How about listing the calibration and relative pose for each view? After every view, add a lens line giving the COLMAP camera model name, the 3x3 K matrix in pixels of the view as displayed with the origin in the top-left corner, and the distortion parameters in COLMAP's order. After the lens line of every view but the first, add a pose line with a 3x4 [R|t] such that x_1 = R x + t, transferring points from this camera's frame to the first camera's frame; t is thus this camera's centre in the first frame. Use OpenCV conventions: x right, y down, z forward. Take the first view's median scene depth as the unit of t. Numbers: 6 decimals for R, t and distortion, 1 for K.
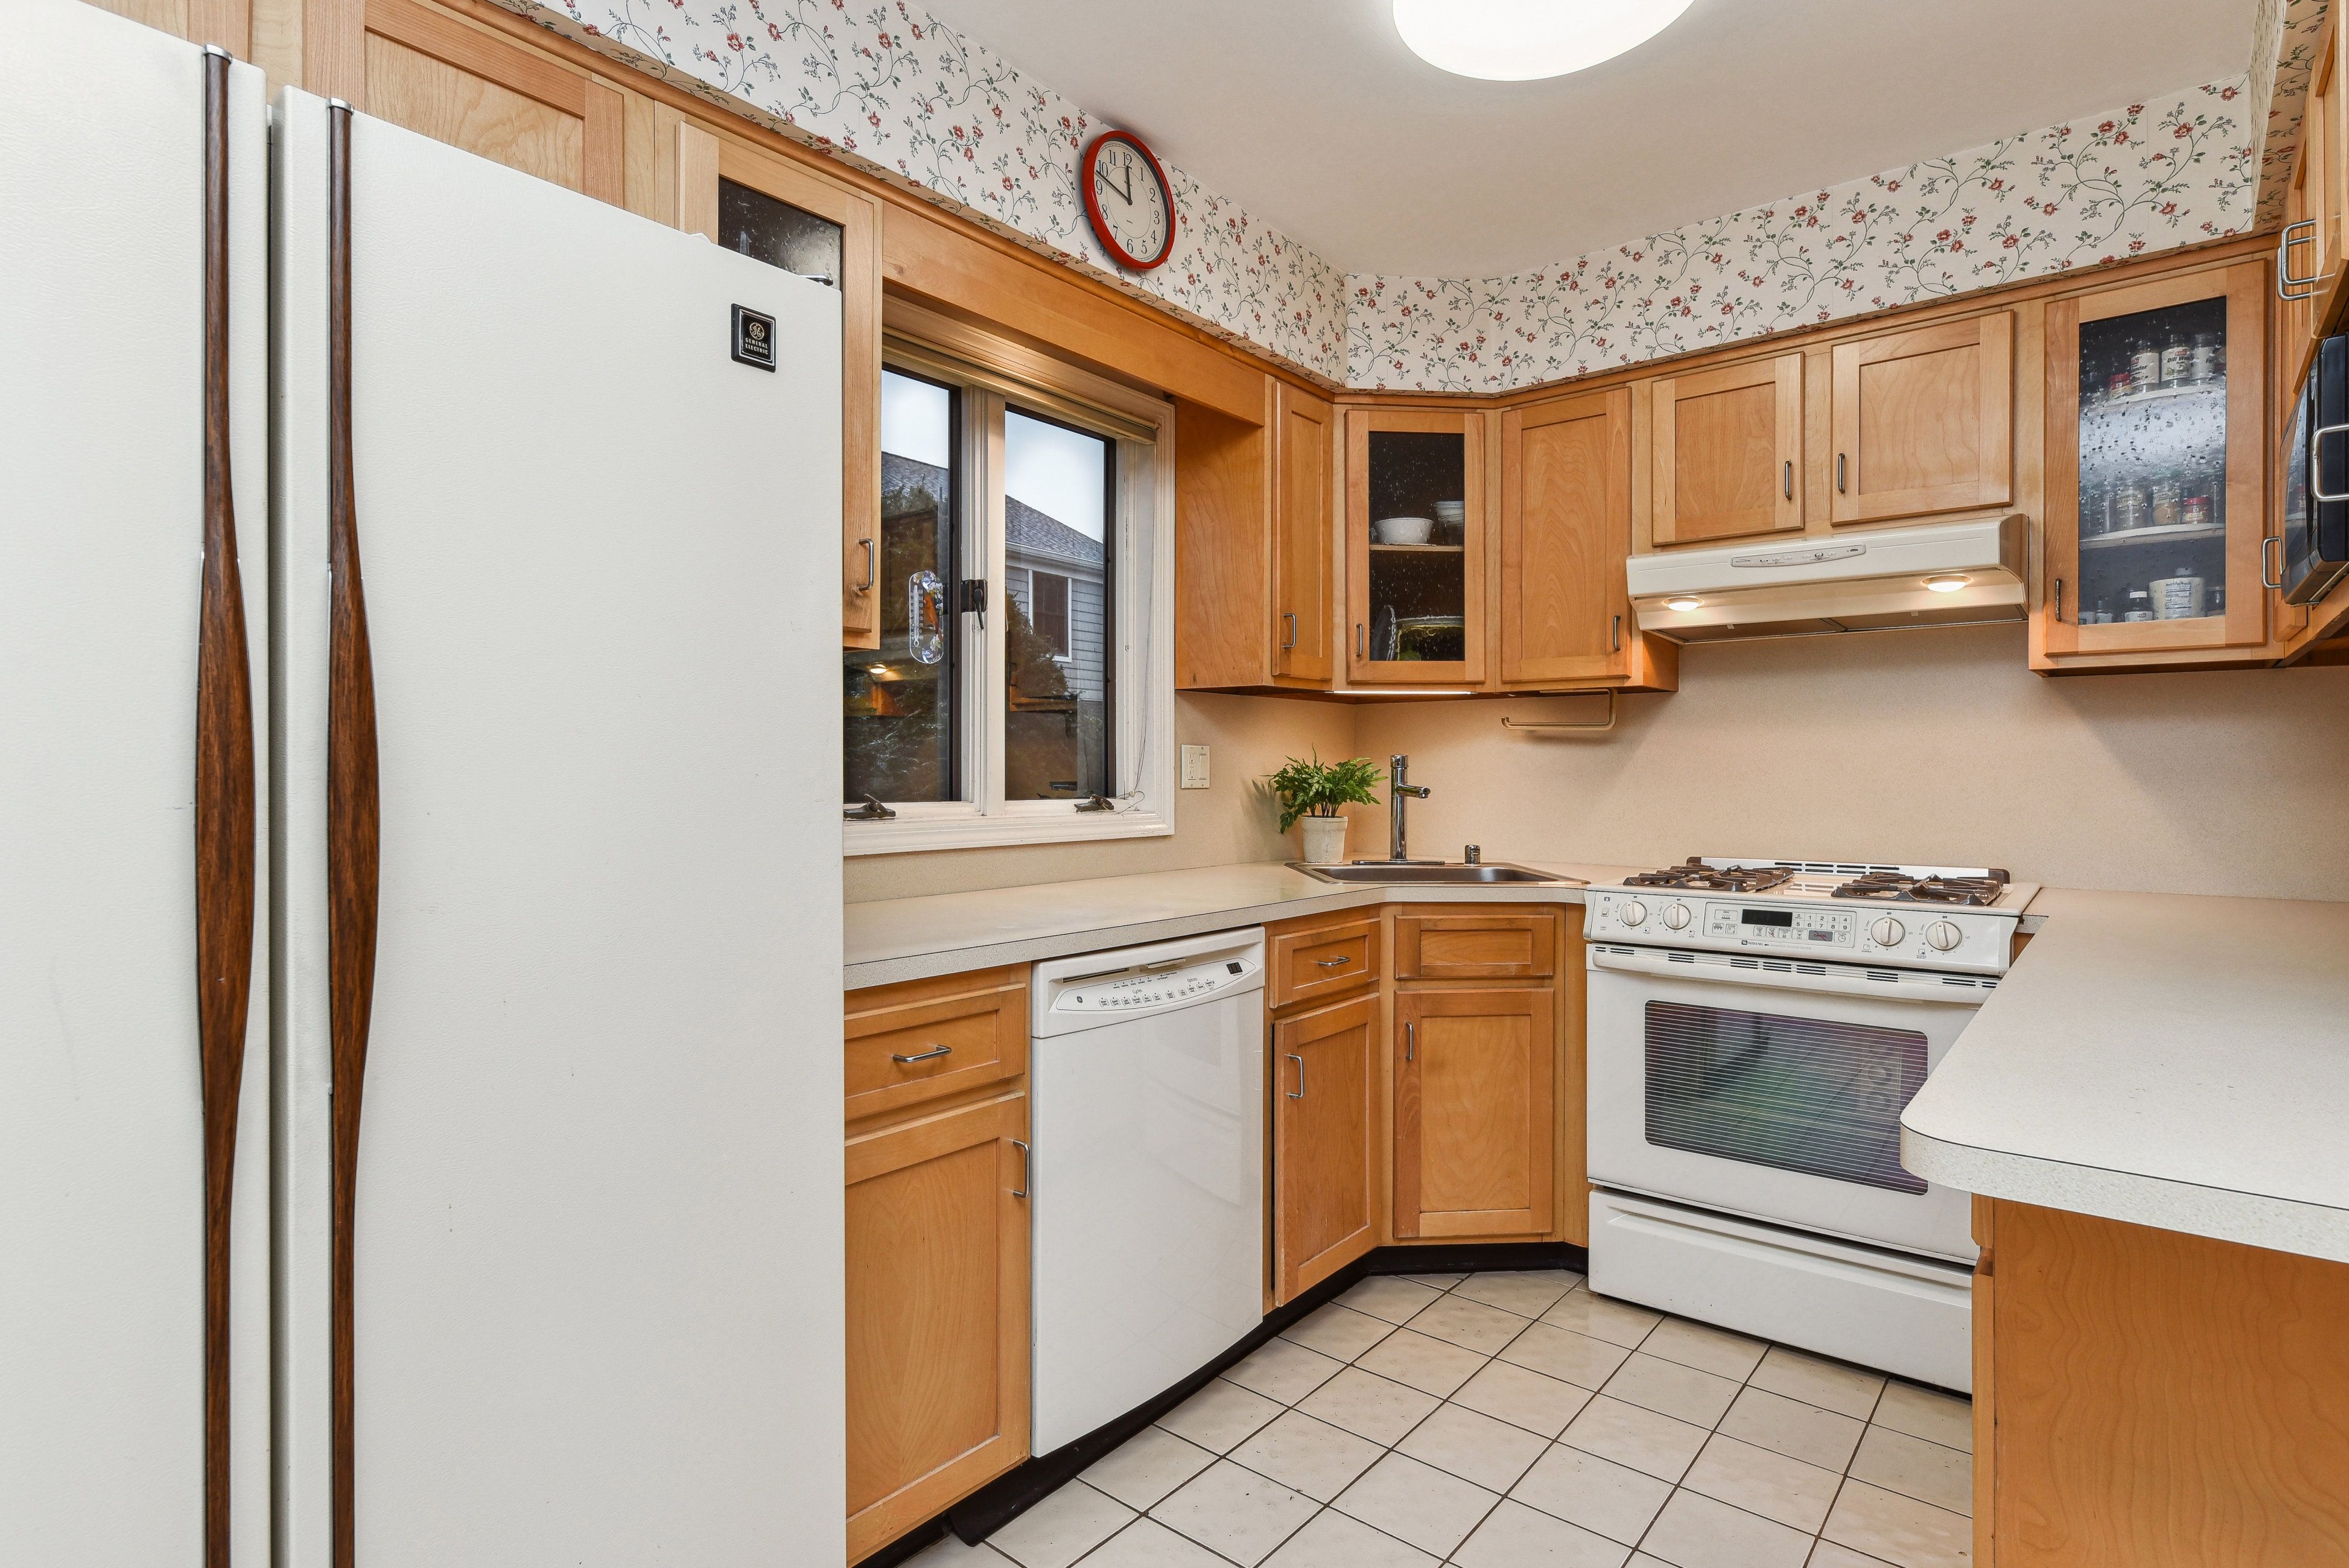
lens RADIAL K [[1198.5, 0, 1187.8], [0, 1198.5, 770.3], [0, 0, 1]] dist [0.002150, -0.000482]
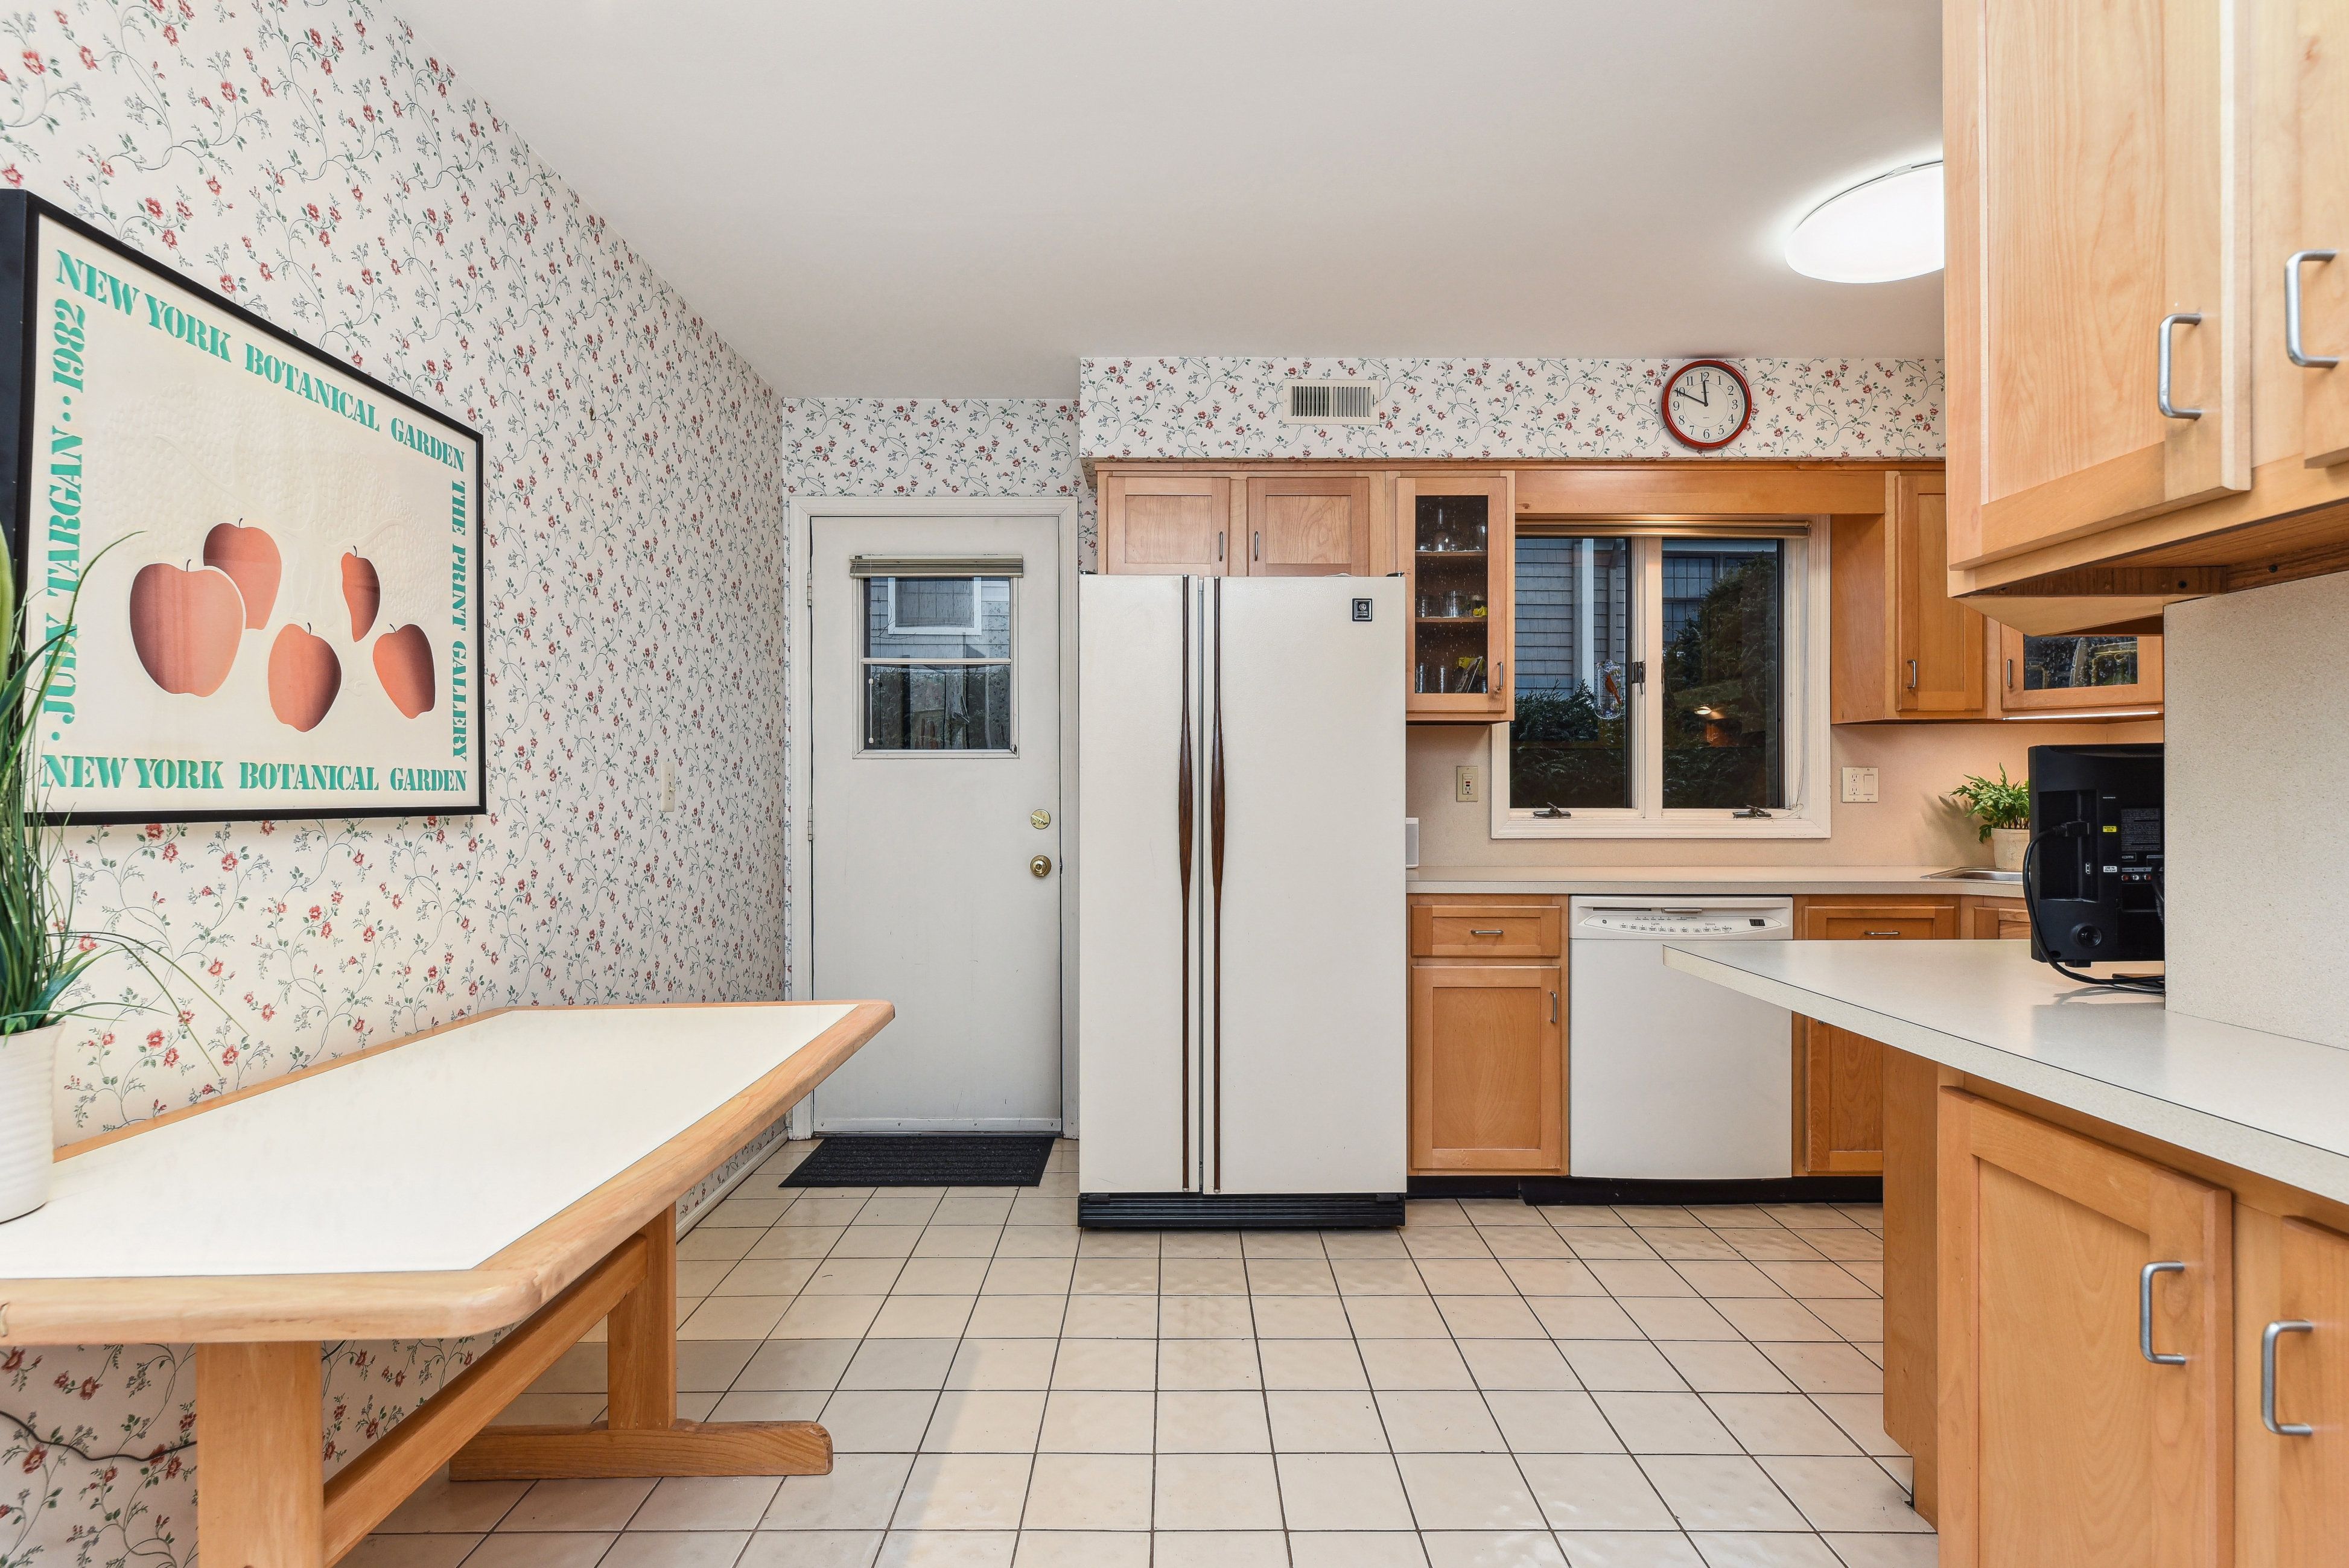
lens RADIAL K [[1158.2, 0, 1173.4], [0, 1158.2, 788.9], [0, 0, 1]] dist [0.004170, 0.000503]
pose [[0.630229, -0.004823, -0.776394, 0.580605], [0.000591, 0.999983, -0.005733, 0.008785], [0.776409, 0.003154, 0.630222, -0.371856]]
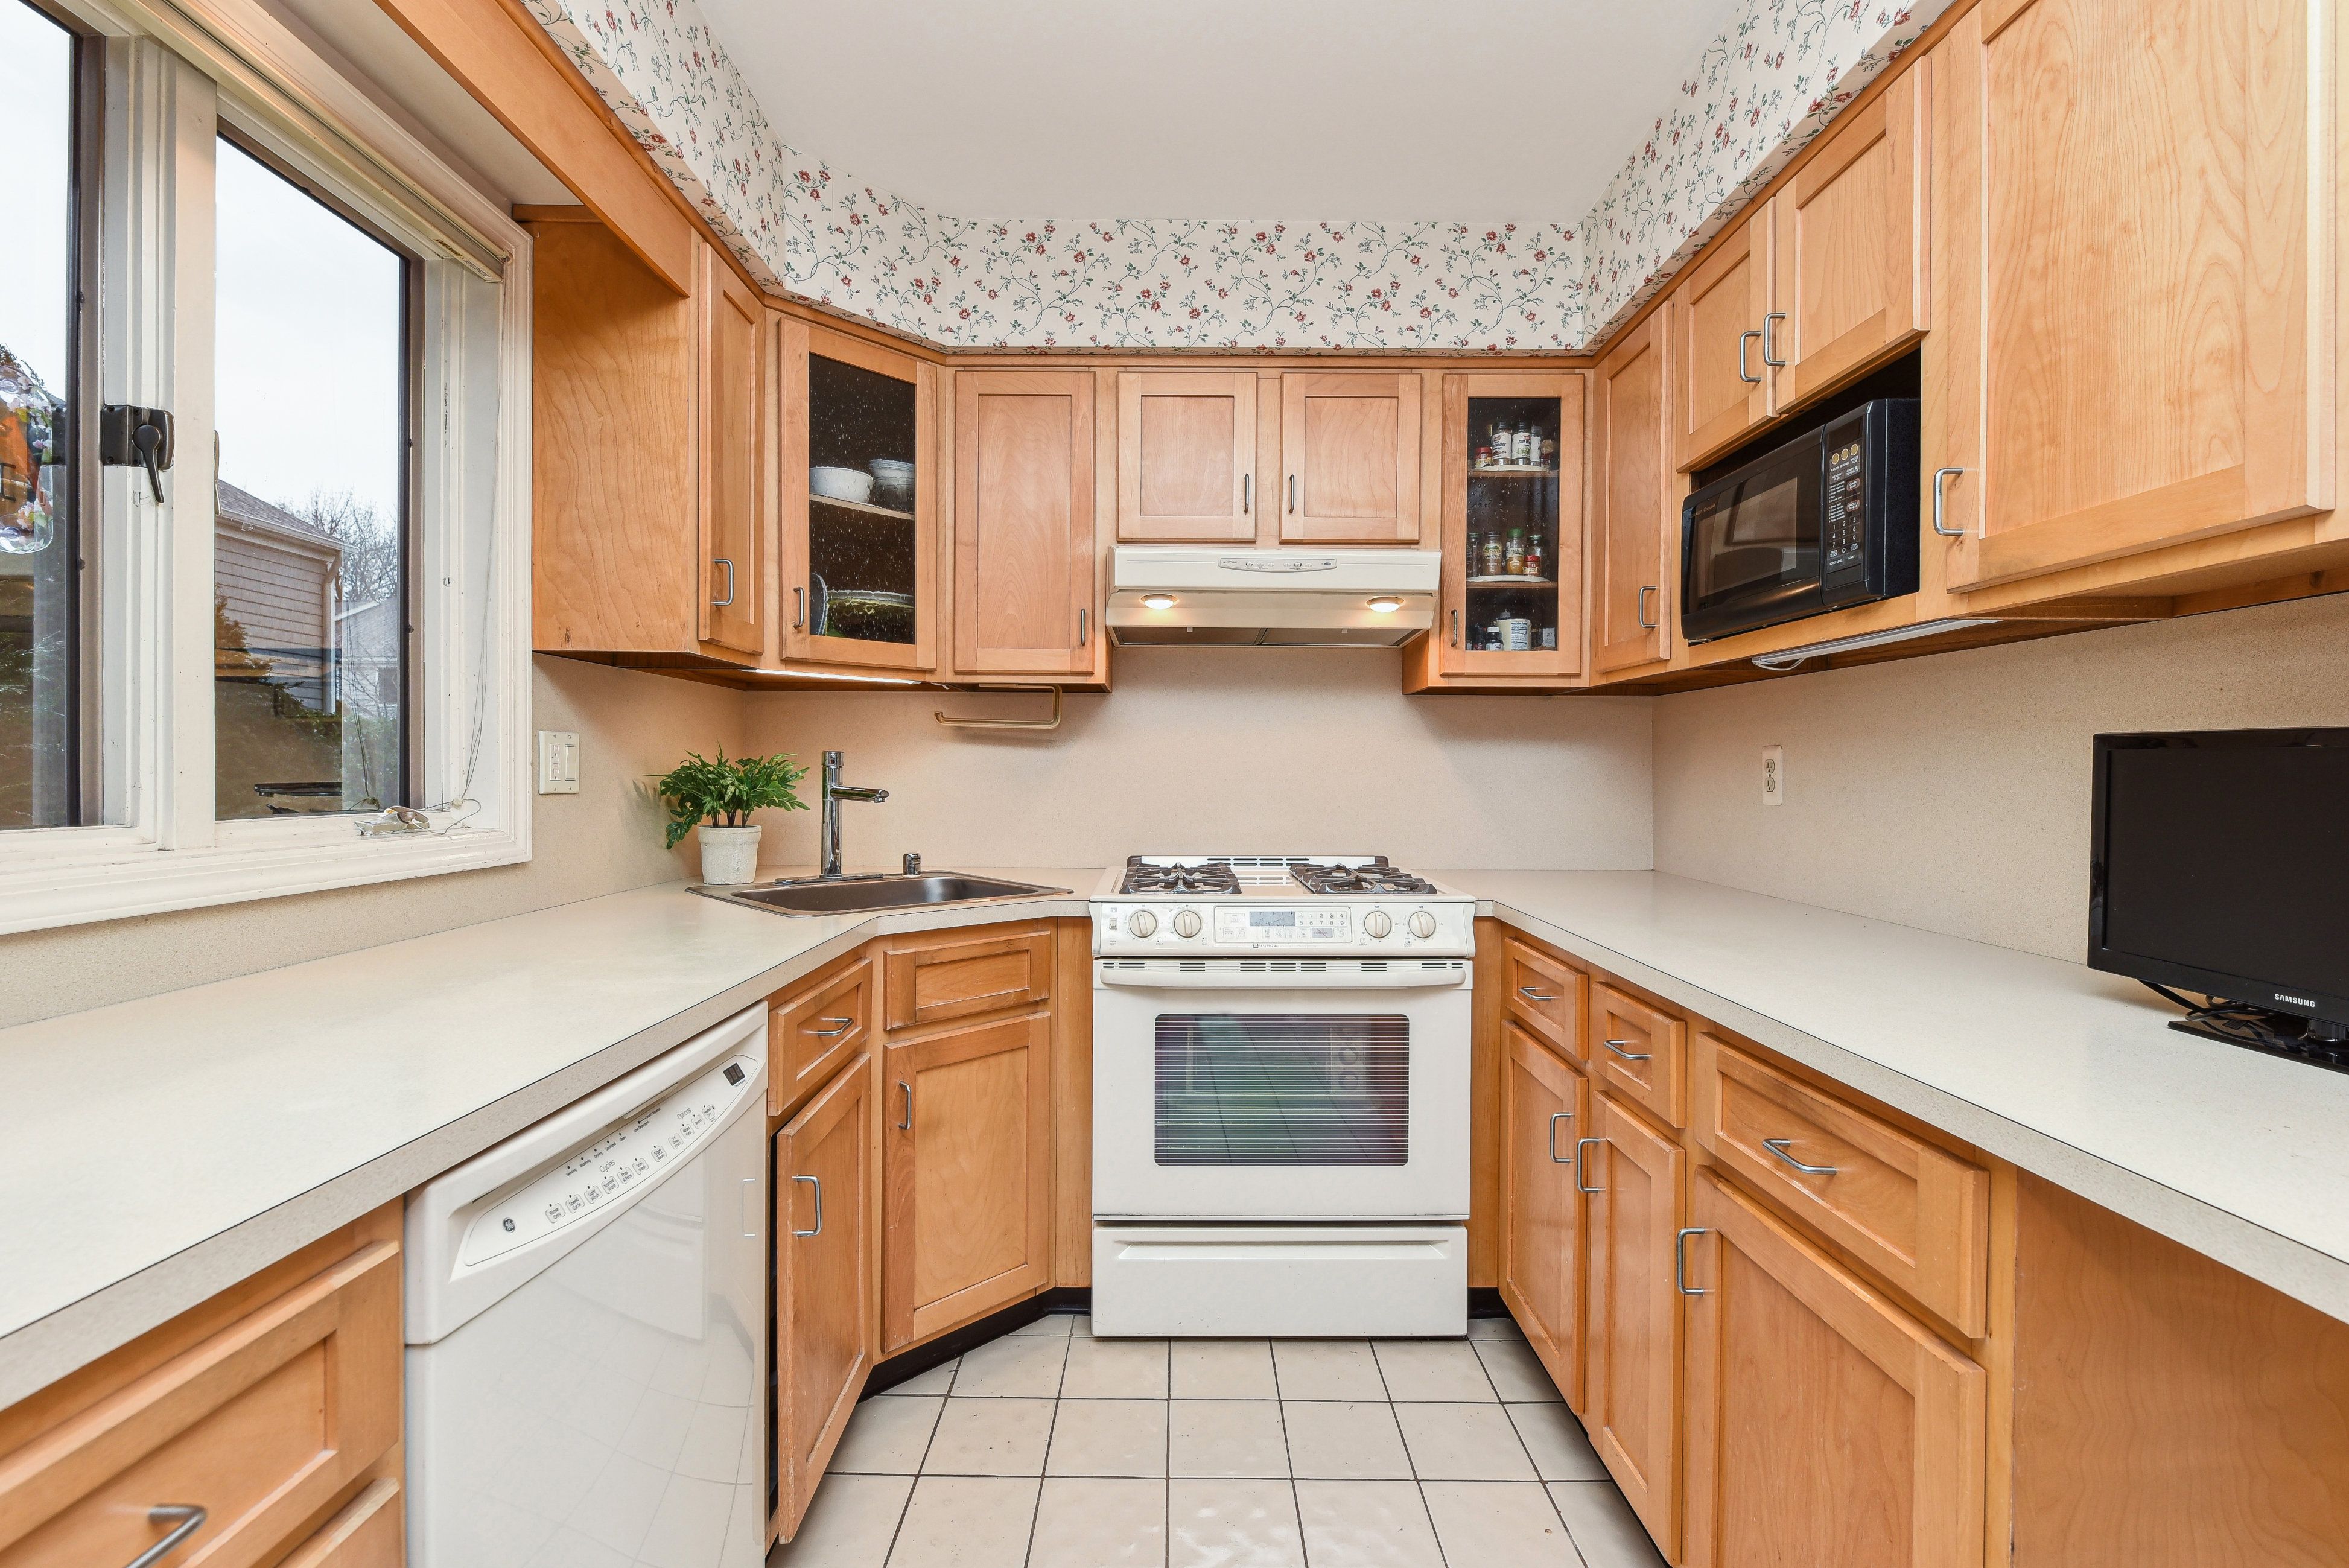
lens RADIAL K [[1007.0, 0, 1175.2], [0, 1007.0, 779.8], [0, 0, 1]] dist [-0.002916, -0.001719]
pose [[0.777100, -0.002183, 0.629373, -0.100131], [-0.005535, 0.999932, 0.010302, -0.001174], [-0.629353, -0.011490, 0.777035, 0.362379]]
